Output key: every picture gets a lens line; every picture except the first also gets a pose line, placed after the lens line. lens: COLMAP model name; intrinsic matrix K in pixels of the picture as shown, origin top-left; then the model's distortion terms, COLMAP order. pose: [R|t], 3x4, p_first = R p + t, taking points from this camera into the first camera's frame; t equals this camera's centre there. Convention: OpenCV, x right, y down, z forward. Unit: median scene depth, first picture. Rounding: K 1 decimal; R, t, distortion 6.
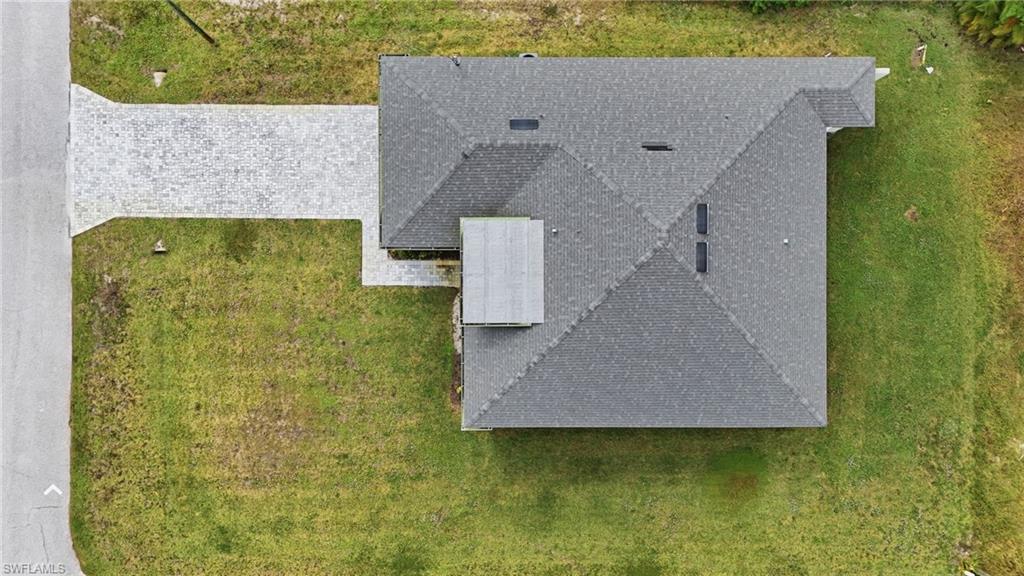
lens RADIAL K [[753.7, 0, 513.3], [0, 753.7, 290.7], [0, 0, 1]] dist [0.065275, -0.056984]
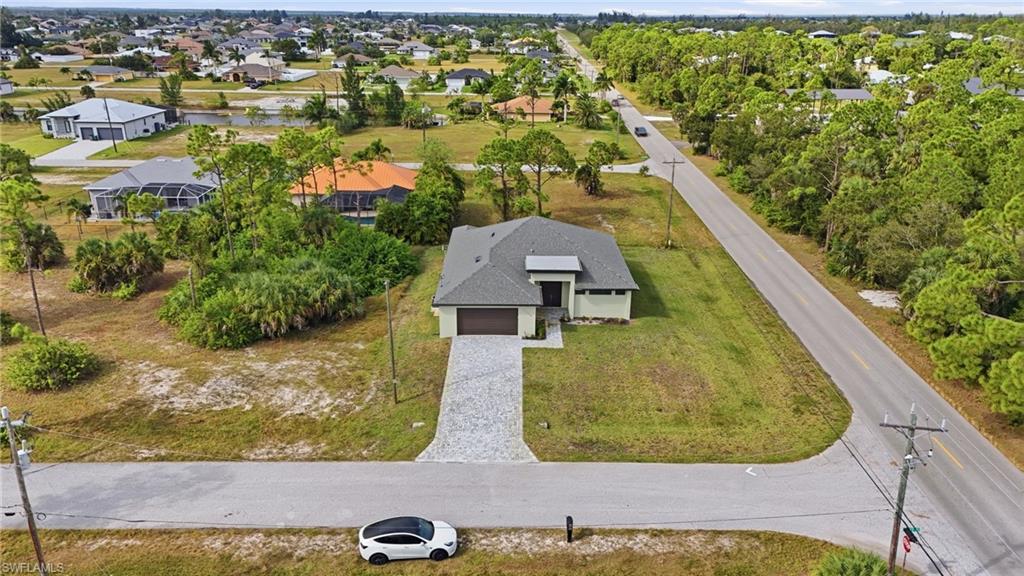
lens RADIAL K [[753.7, 0, 518.2], [0, 753.7, 285.8], [0, 0, 1]] dist [0.065275, -0.056984]
pose [[-0.010237, -0.348407, 0.937287, -1.632333], [0.999936, 0.000992, 0.011290, -0.119684], [-0.004864, 0.937343, 0.348375, 0.316782]]
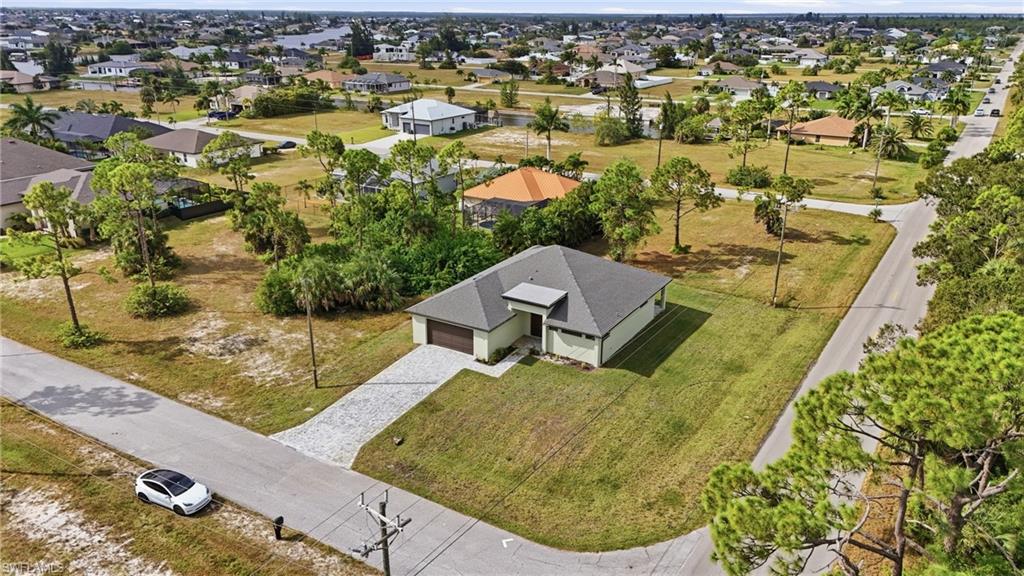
lens RADIAL K [[753.7, 0, 511.9], [0, 753.7, 288.7], [0, 0, 1]] dist [0.065275, -0.056984]
pose [[0.514045, -0.300695, 0.803330, -1.402782], [0.857759, 0.177535, -0.482421, 0.751670], [0.002443, 0.937051, 0.349185, 0.258171]]
